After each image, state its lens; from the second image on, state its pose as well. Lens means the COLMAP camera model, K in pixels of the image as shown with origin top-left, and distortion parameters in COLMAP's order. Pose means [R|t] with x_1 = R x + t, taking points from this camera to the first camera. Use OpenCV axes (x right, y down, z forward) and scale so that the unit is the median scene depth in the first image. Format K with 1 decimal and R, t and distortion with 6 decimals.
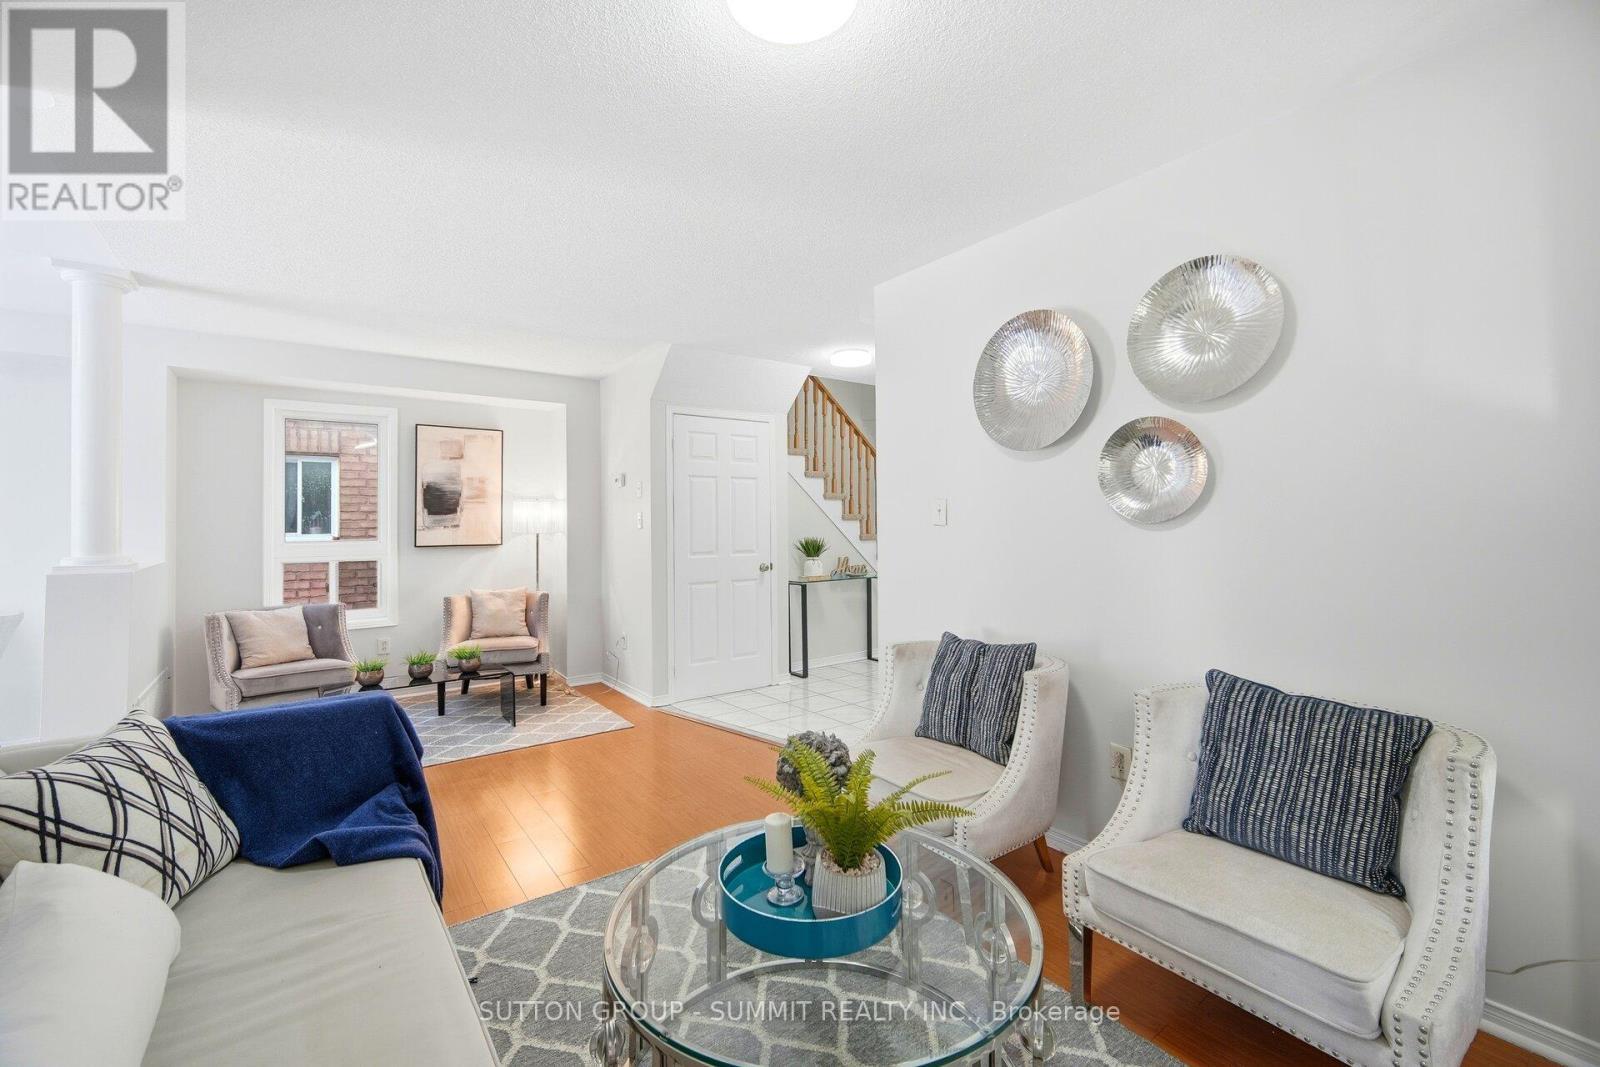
lens RADIAL K [[639.2, 0, 795.7], [0, 639.2, 522.1], [0, 0, 1]] dist [-0.003035, -0.000211]
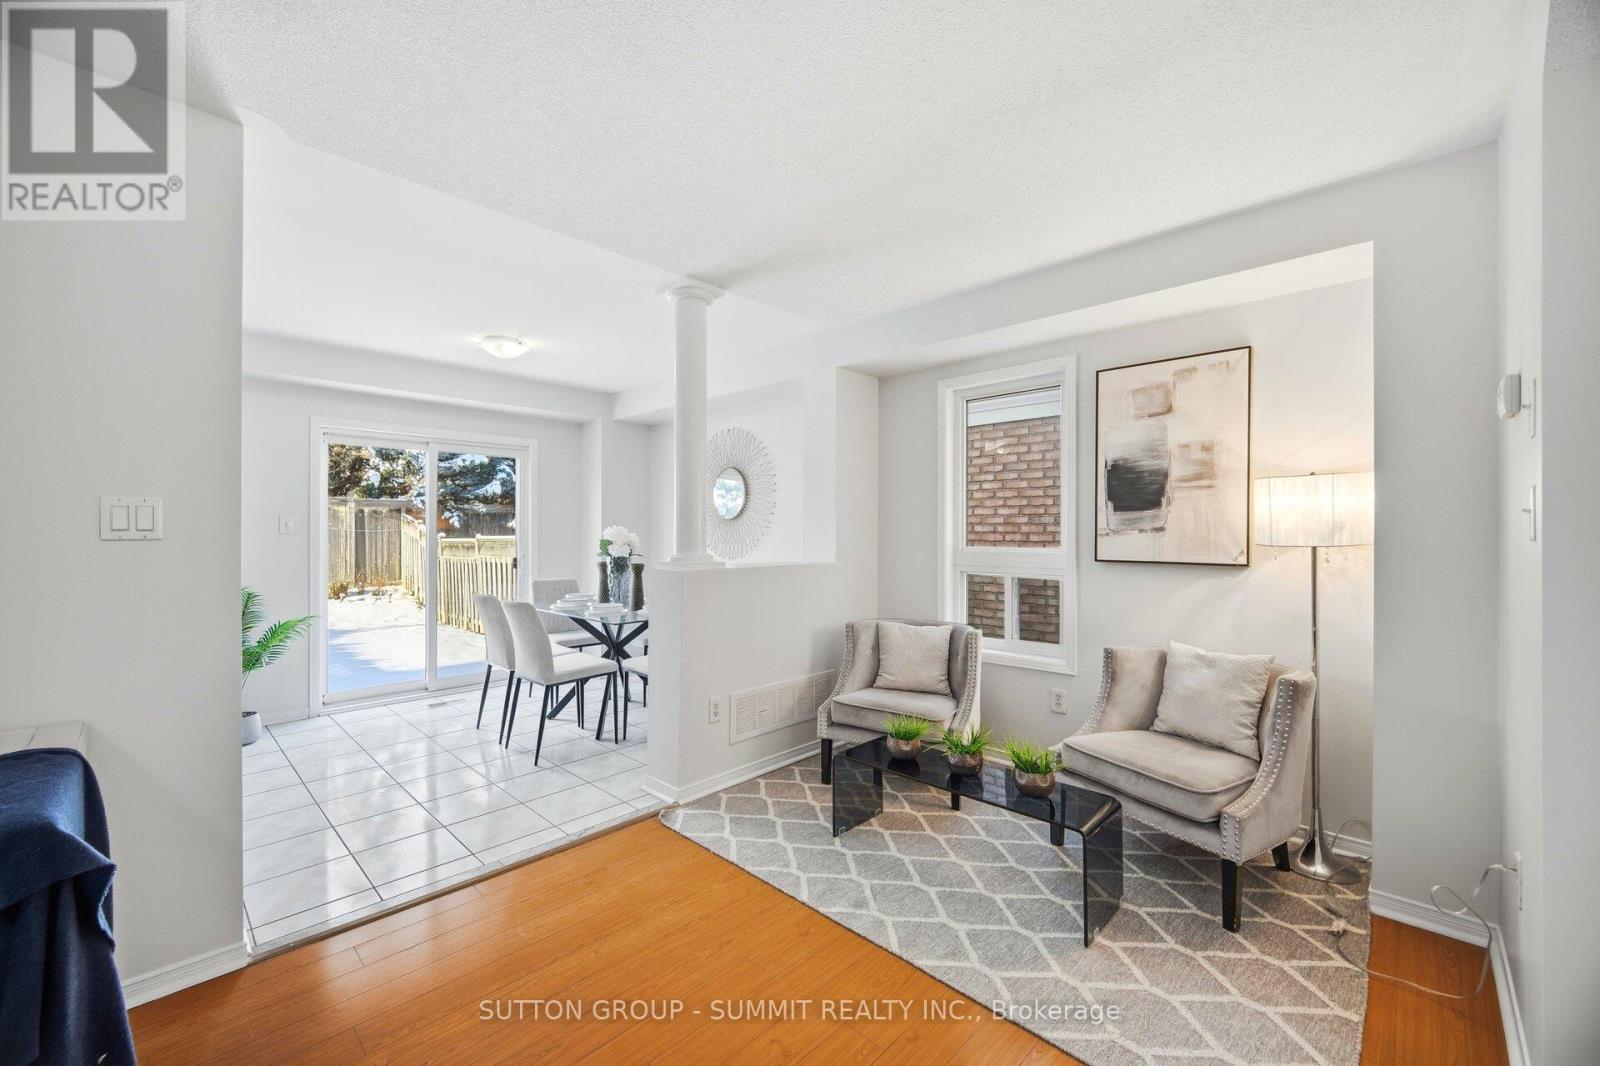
lens RADIAL K [[639.2, 0, 786.7], [0, 639.2, 527.2], [0, 0, 1]] dist [-0.003035, -0.000211]
pose [[0.143982, -0.006783, -0.989557, -0.000052], [-0.003611, 0.999966, -0.007380, 0.010000], [0.989574, 0.004636, 0.143952, 0.584555]]
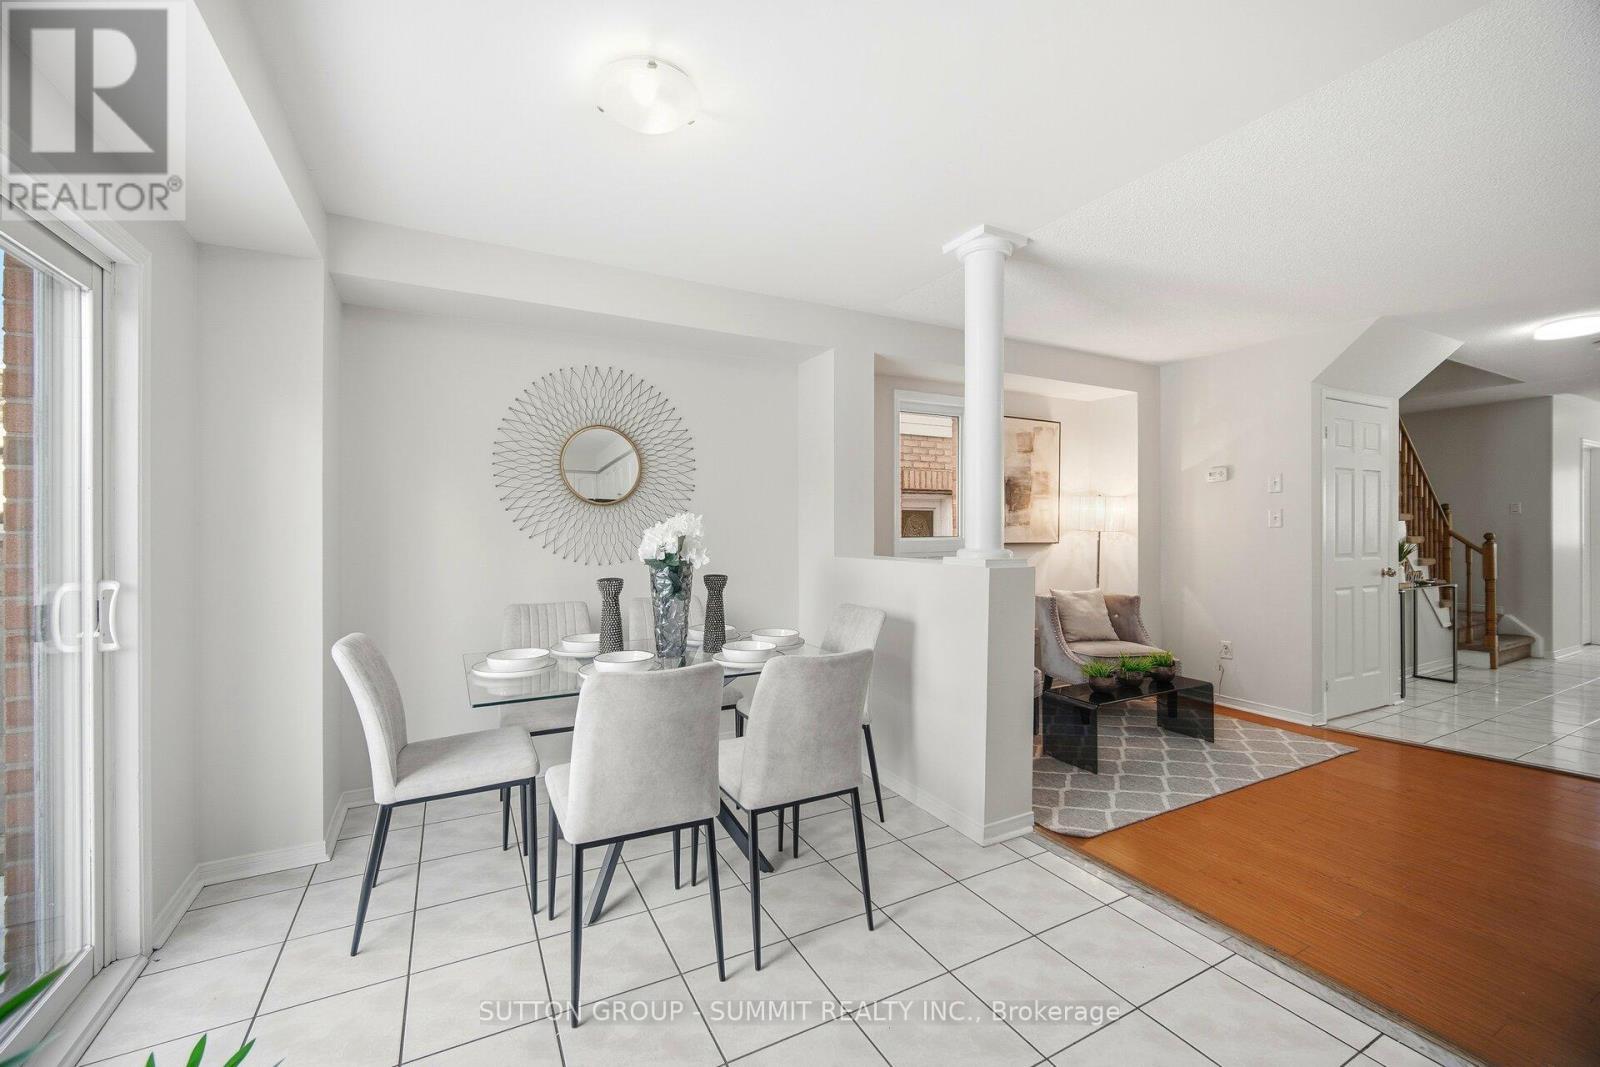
lens RADIAL K [[639.2, 0, 795.6], [0, 639.2, 529.2], [0, 0, 1]] dist [-0.003035, -0.000211]
pose [[0.985454, 0.007289, -0.169784, -0.720922], [-0.005955, 0.999947, 0.008361, 0.009866], [0.169836, -0.007229, 0.985446, 0.004098]]
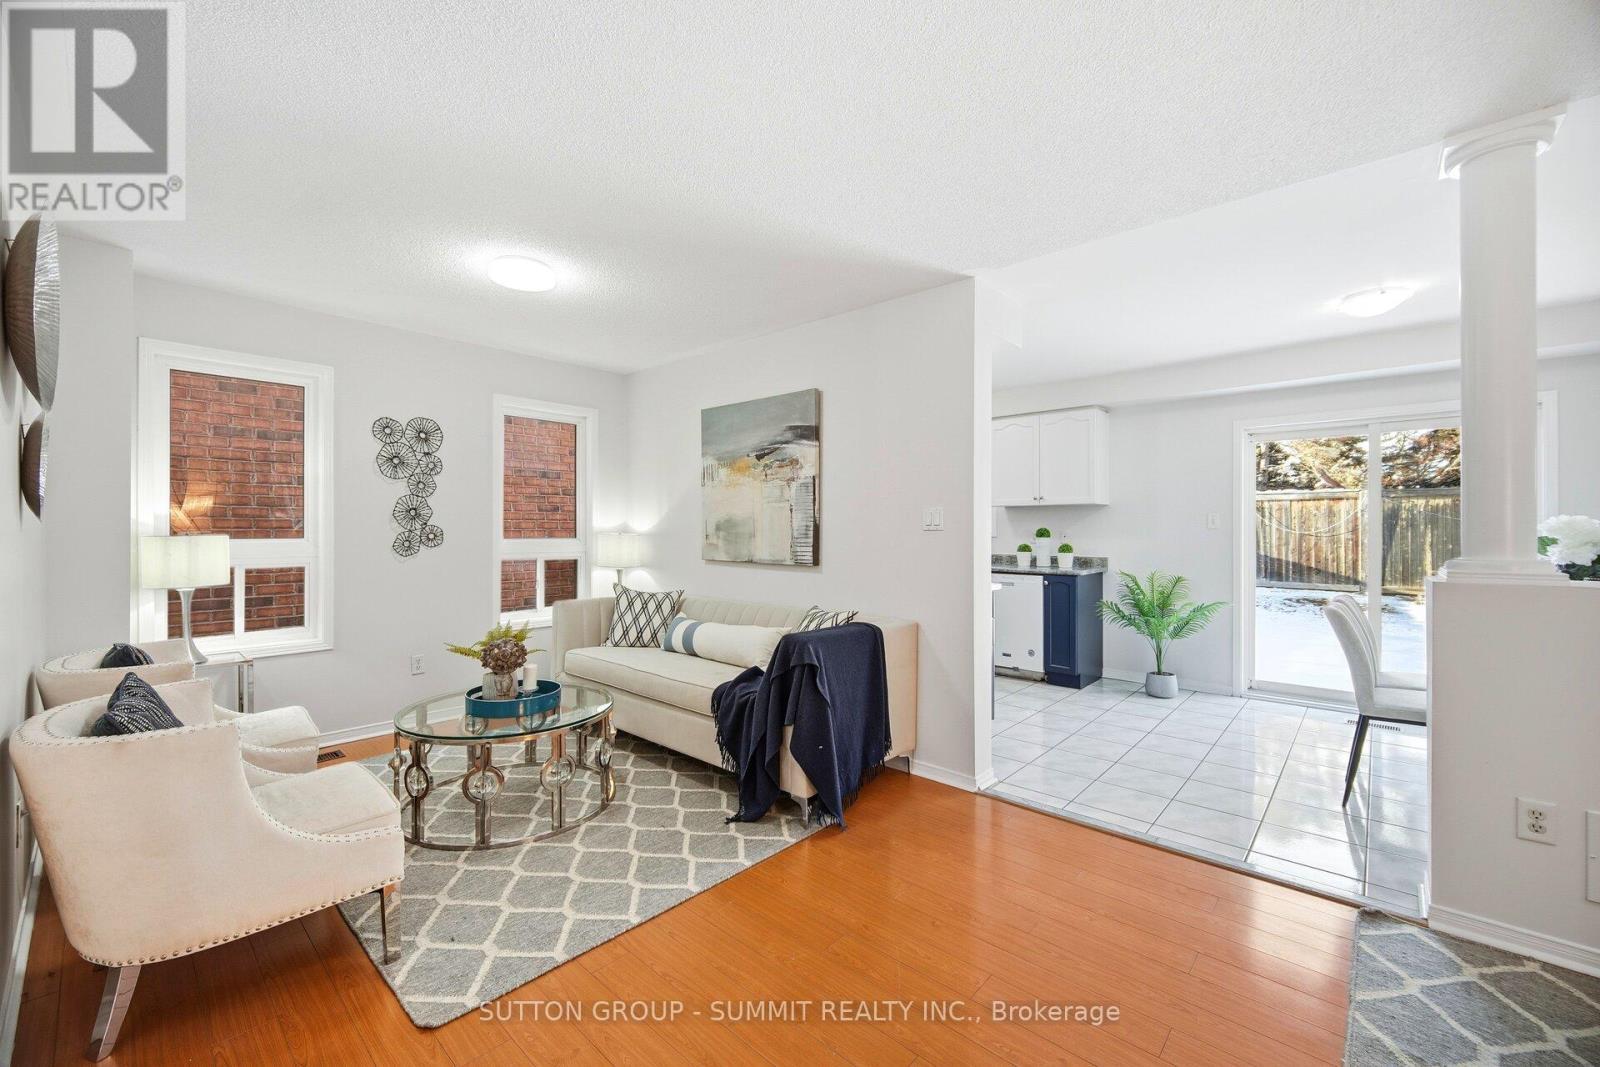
lens RADIAL K [[639.2, 0, 802.8], [0, 639.2, 529.5], [0, 0, 1]] dist [-0.003035, -0.000211]
pose [[-0.982944, 0.003636, -0.183868, -0.147086], [0.002968, 0.999988, 0.003909, 0.011339], [0.183880, 0.003297, -0.982943, 0.902764]]
